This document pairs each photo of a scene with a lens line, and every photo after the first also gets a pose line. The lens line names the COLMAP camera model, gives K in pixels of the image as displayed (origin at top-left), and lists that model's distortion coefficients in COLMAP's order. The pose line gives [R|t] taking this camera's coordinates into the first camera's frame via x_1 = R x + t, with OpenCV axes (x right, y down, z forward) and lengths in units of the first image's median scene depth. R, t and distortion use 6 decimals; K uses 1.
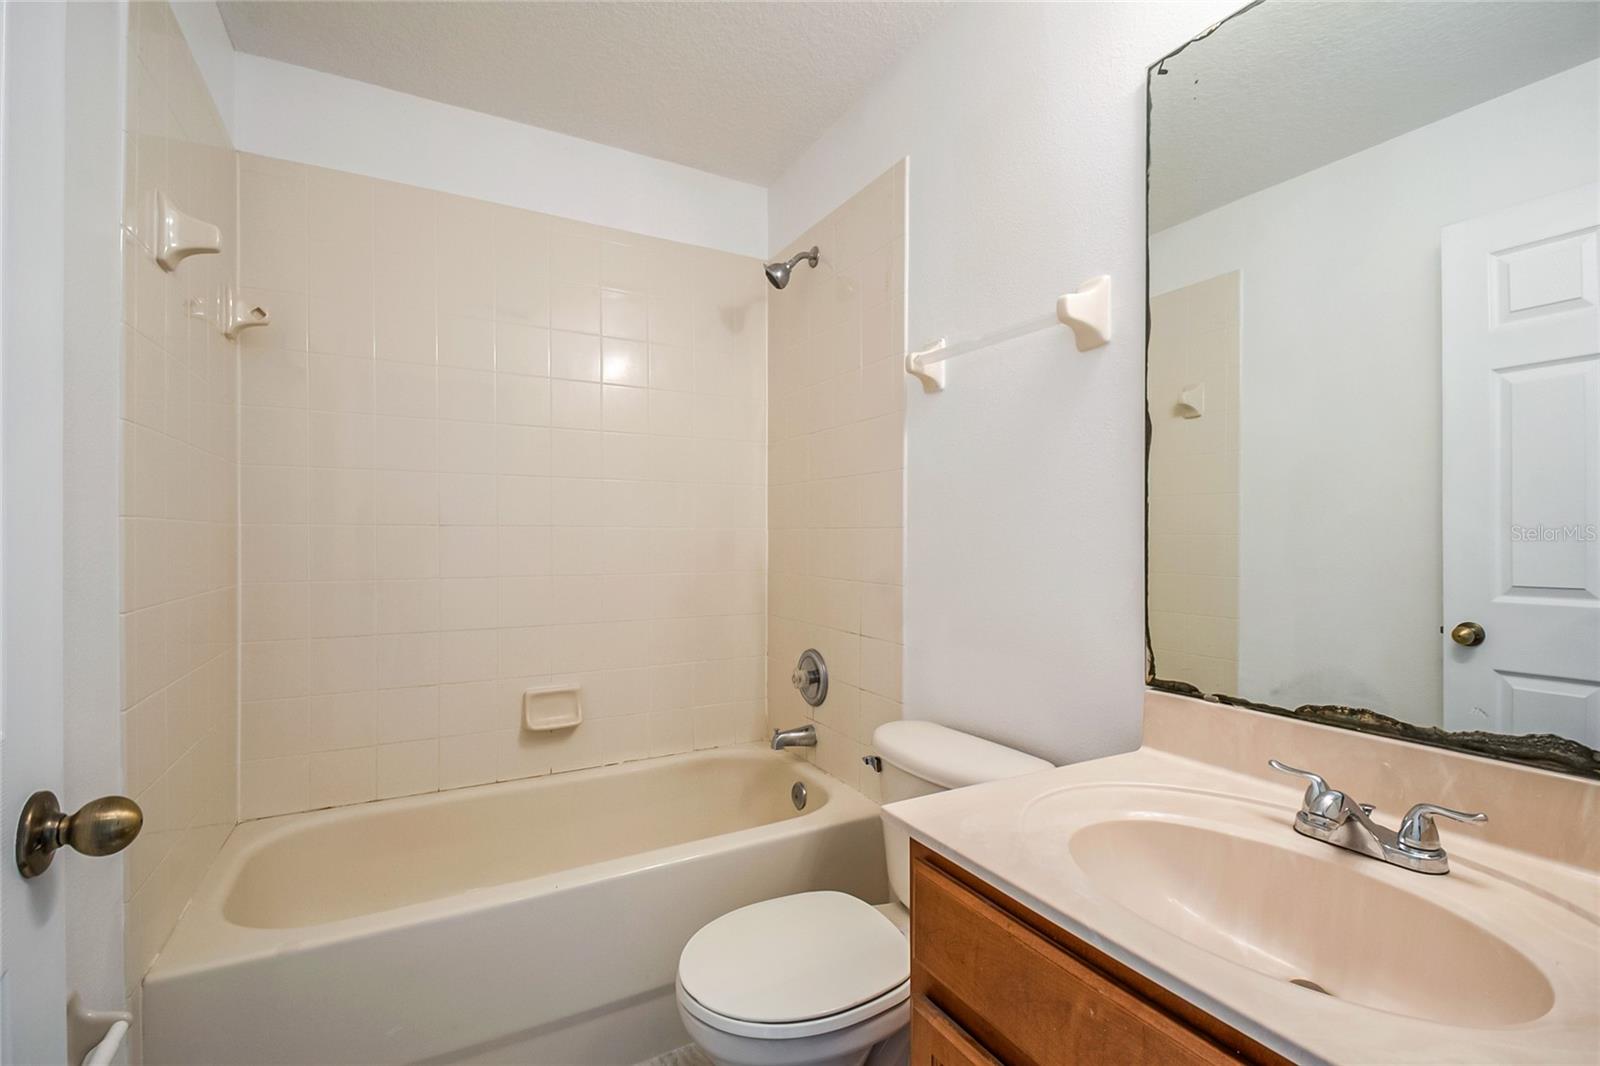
lens RADIAL K [[708.1, 0, 811.0], [0, 708.1, 539.0], [0, 0, 1]] dist [0.019313, -0.021667]
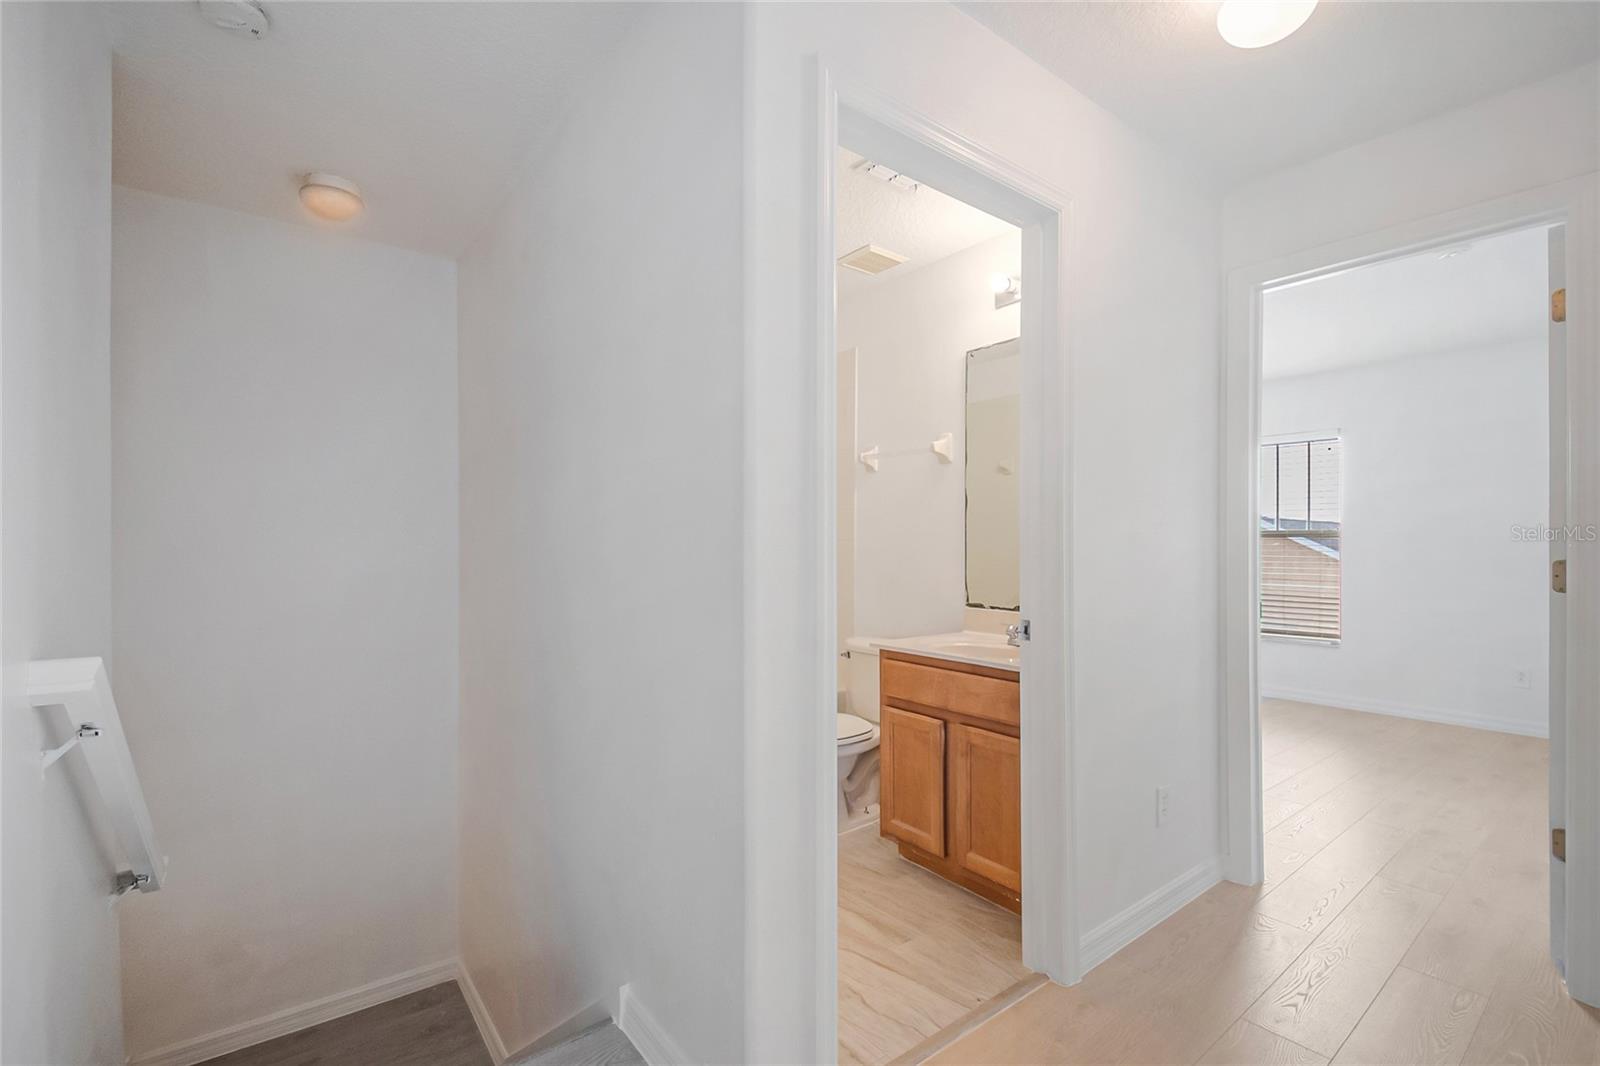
lens RADIAL K [[708.1, 0, 811.0], [0, 708.1, 539.0], [0, 0, 1]] dist [0.019313, -0.021667]
pose [[0.987097, -0.000973, 0.160120, -0.440224], [0.001984, 0.999979, -0.006154, -0.010357], [-0.160111, 0.006392, 0.987078, -1.315031]]
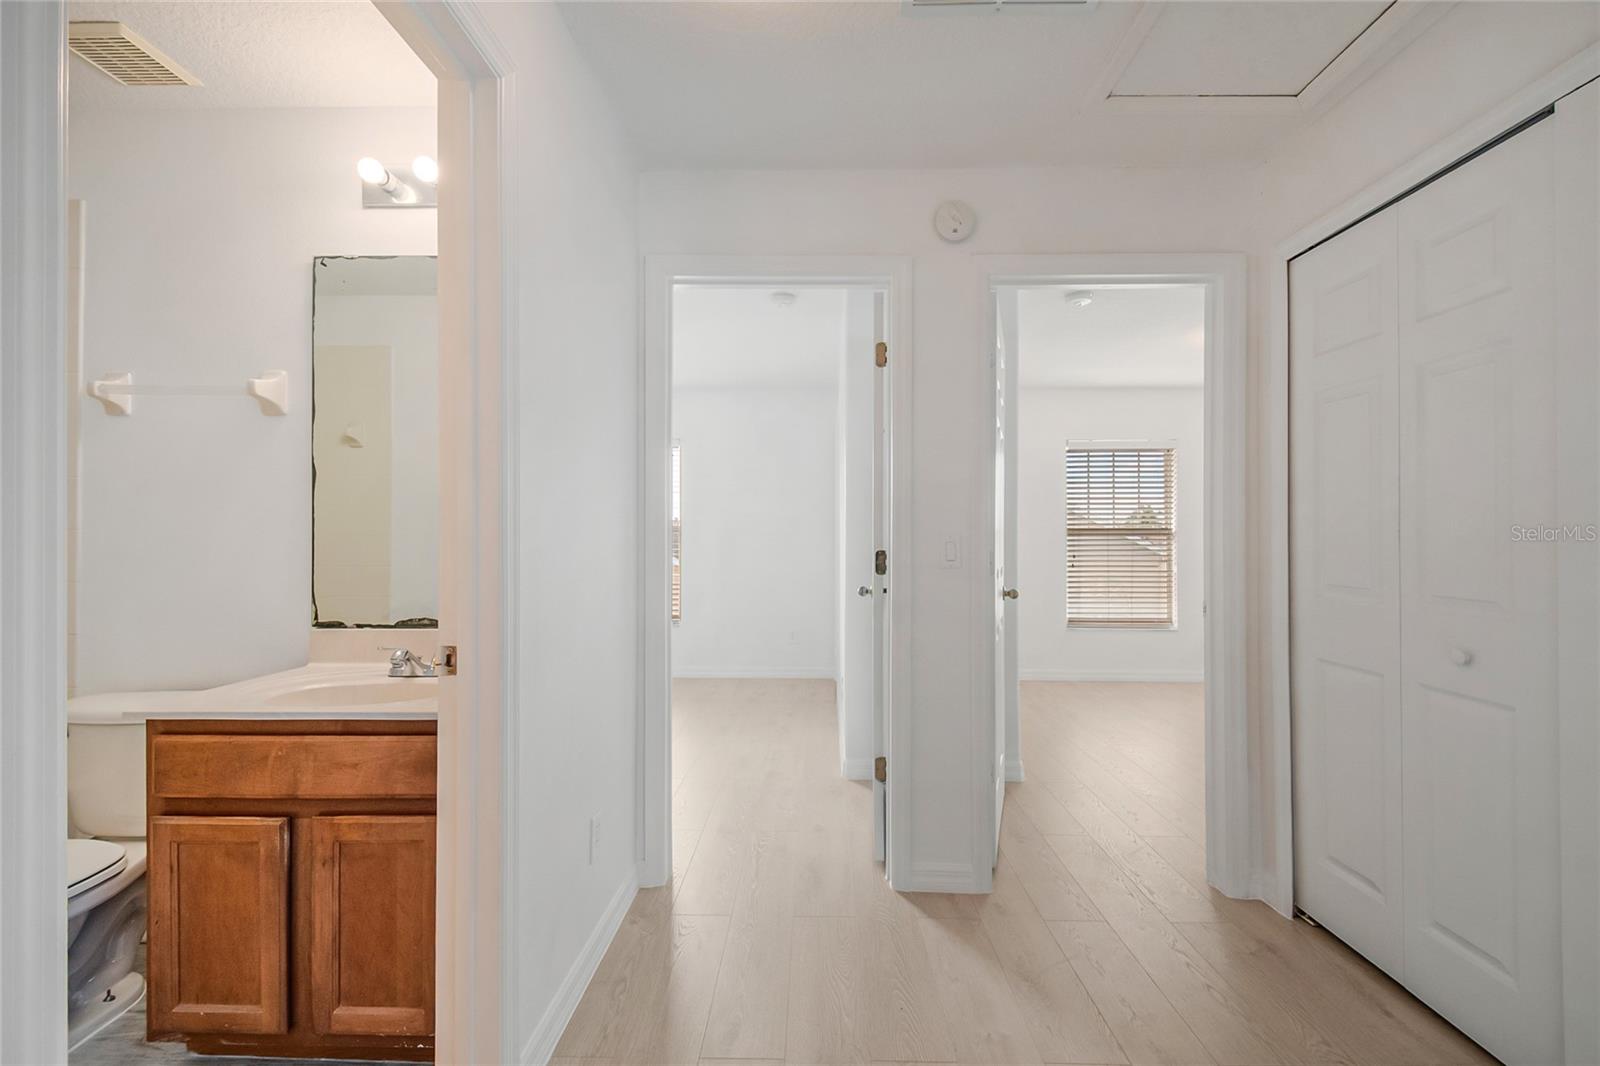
lens RADIAL K [[688.5, 0, 805.0], [0, 688.5, 534.5], [0, 0, 1]] dist [0.027073, -0.018885]
pose [[0.501382, 0.001673, 0.865224, -0.359226], [-0.000072, 0.999998, -0.001892, -0.007619], [-0.865226, 0.000886, 0.501382, -0.817853]]
